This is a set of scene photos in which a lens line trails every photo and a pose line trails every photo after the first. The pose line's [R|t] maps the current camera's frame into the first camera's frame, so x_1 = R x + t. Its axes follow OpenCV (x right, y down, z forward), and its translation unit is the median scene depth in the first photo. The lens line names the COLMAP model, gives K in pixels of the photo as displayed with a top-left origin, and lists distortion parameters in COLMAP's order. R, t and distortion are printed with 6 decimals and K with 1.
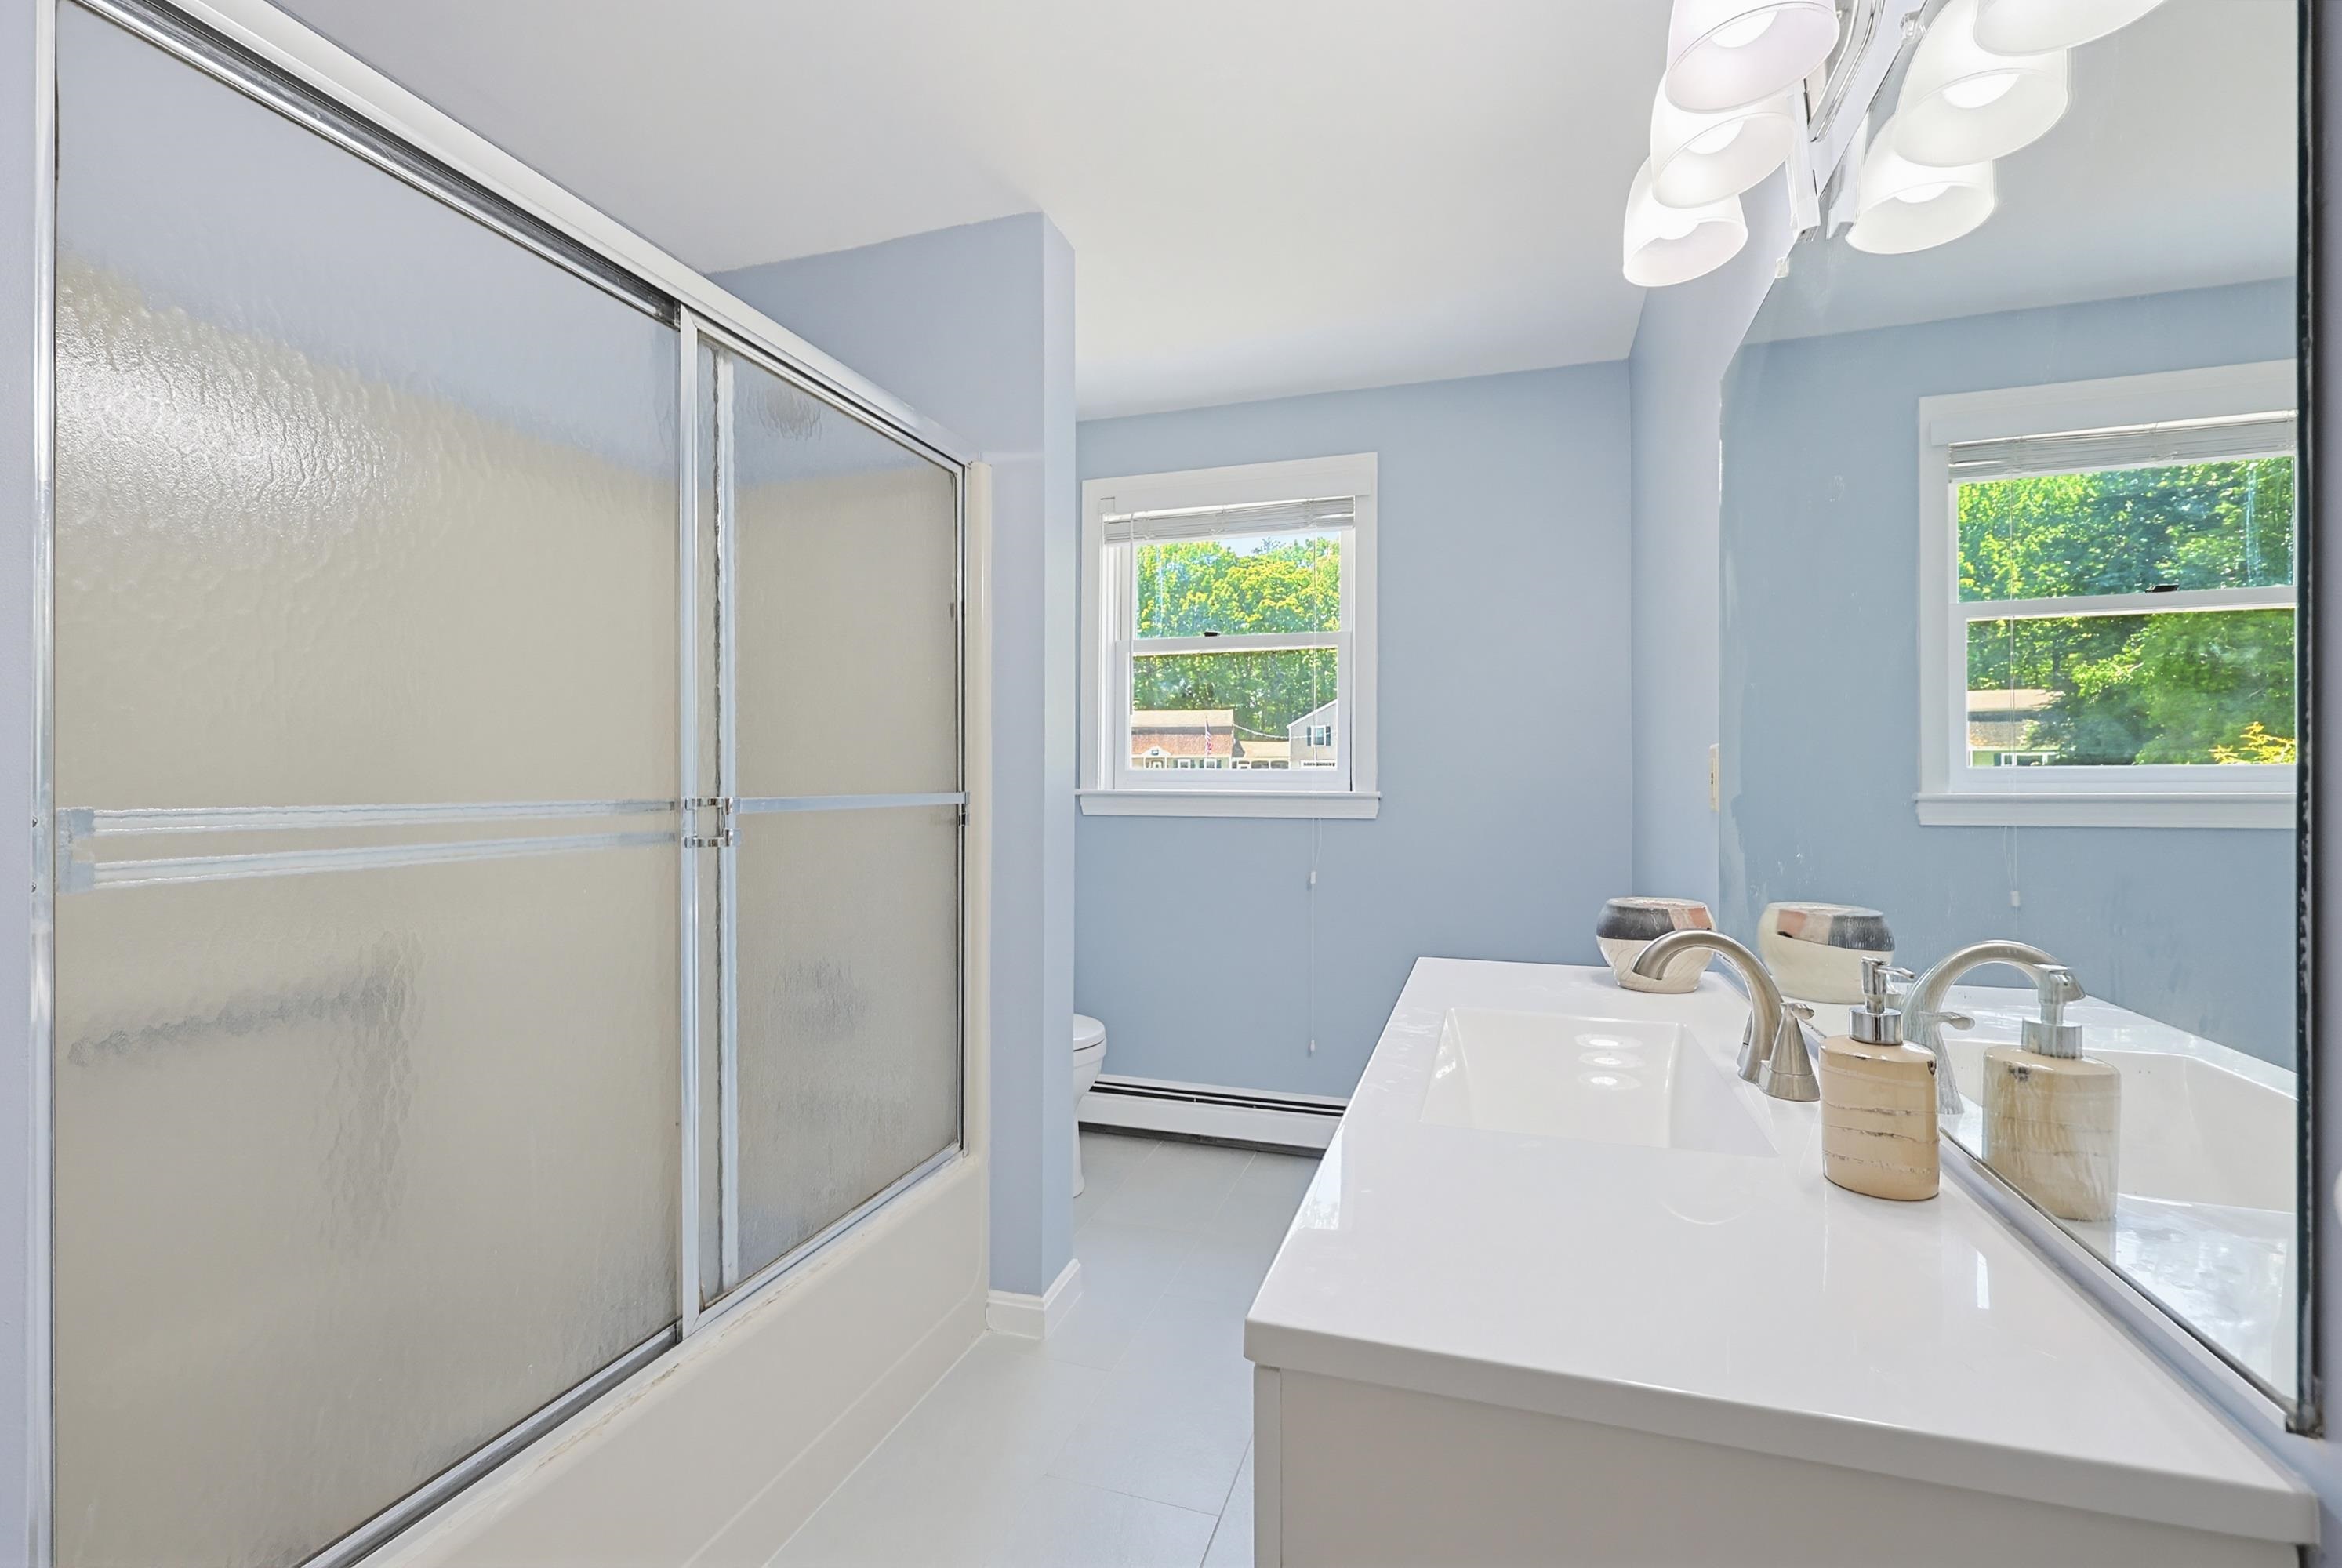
lens RADIAL K [[1009.0, 0, 1183.8], [0, 1009.0, 767.7], [0, 0, 1]] dist [0.003739, 0.000244]
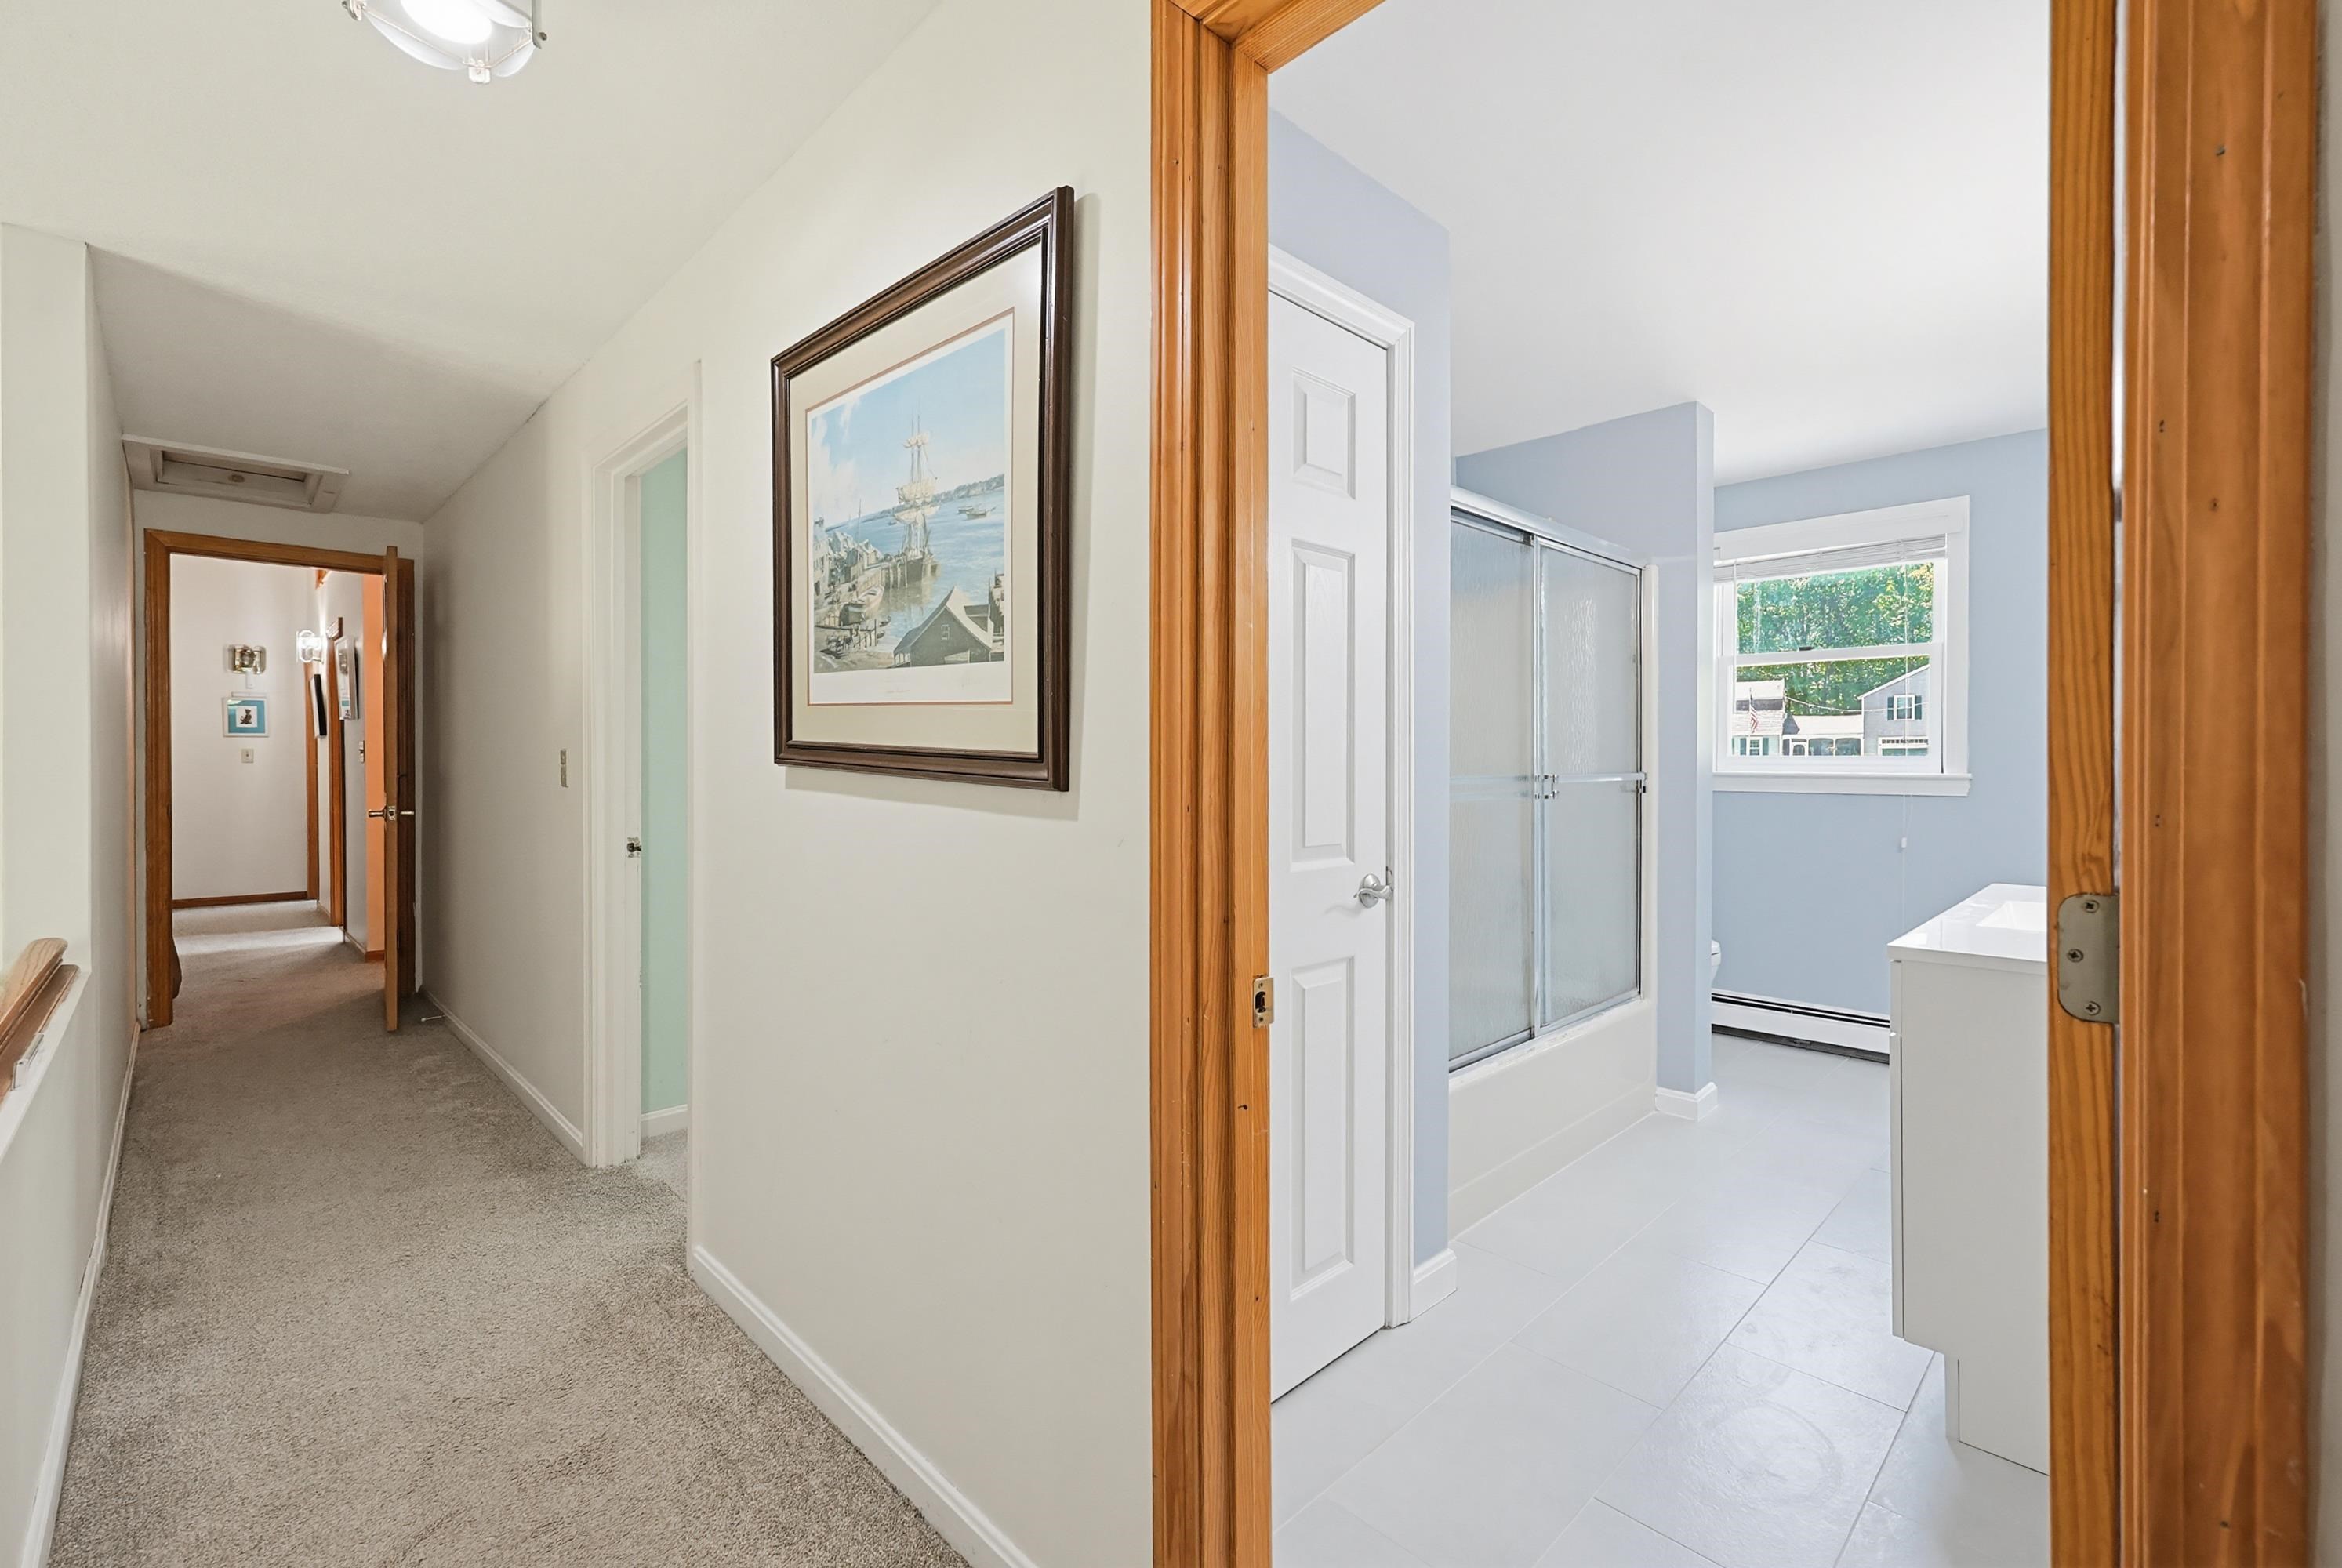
lens RADIAL K [[1009.0, 0, 1183.8], [0, 1009.0, 767.7], [0, 0, 1]] dist [0.003739, 0.000244]
pose [[0.884164, 0.001314, -0.467174, -0.107892], [0.007240, 0.999837, 0.016516, -0.015315], [0.467120, -0.017985, 0.884011, -0.739897]]
